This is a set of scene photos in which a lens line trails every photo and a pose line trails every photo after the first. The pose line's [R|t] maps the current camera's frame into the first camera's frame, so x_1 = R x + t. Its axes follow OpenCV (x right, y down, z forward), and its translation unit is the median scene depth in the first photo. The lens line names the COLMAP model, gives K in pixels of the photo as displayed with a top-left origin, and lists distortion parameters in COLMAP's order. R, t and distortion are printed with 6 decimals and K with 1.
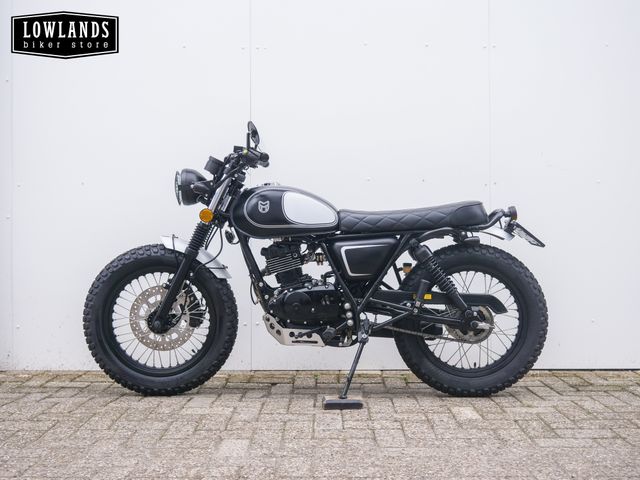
lens RADIAL K [[750.5, 0, 322.2], [0, 750.5, 239.1], [0, 0, 1]] dist [-0.006624, 0.000000]
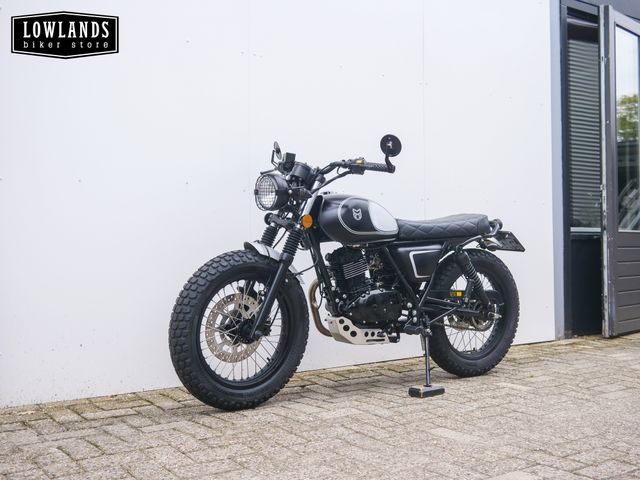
lens RADIAL K [[750.5, 0, 320.0], [0, 750.5, 243.5], [0, 0, 1]] dist [-0.006624, 0.000000]
pose [[0.803177, 0.002056, 0.595736, -0.719741], [-0.001176, 0.999998, -0.001865, -0.000121], [-0.595739, 0.000798, 0.803178, 0.179015]]
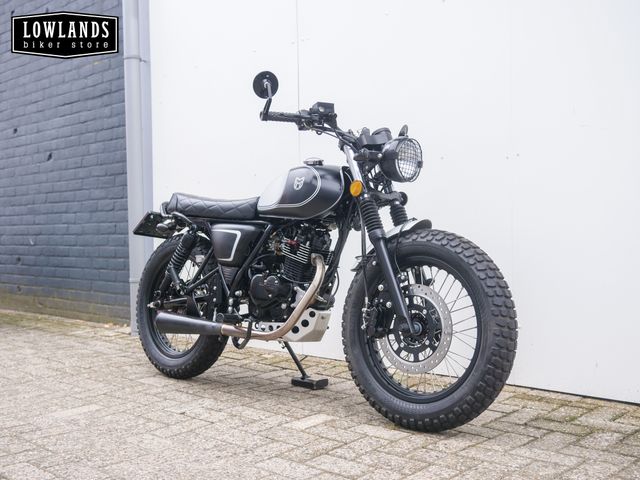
lens RADIAL K [[750.5, 0, 319.3], [0, 750.5, 238.4], [0, 0, 1]] dist [-0.006624, 0.000000]
pose [[0.725636, 0.000993, -0.688078, 0.727374], [0.014993, 0.999739, 0.017255, -0.003469], [0.687915, -0.022837, 0.725432, 0.297009]]
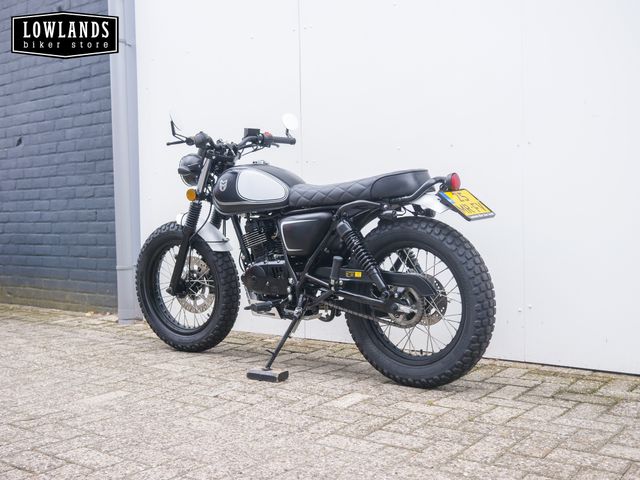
lens RADIAL K [[750.5, 0, 320.6], [0, 750.5, 237.5], [0, 0, 1]] dist [-0.006624, 0.000000]
pose [[0.794828, 0.006438, -0.606800, 0.660503], [0.016398, 0.999351, 0.032082, -0.000727], [0.606613, -0.035450, 0.794207, 0.218996]]
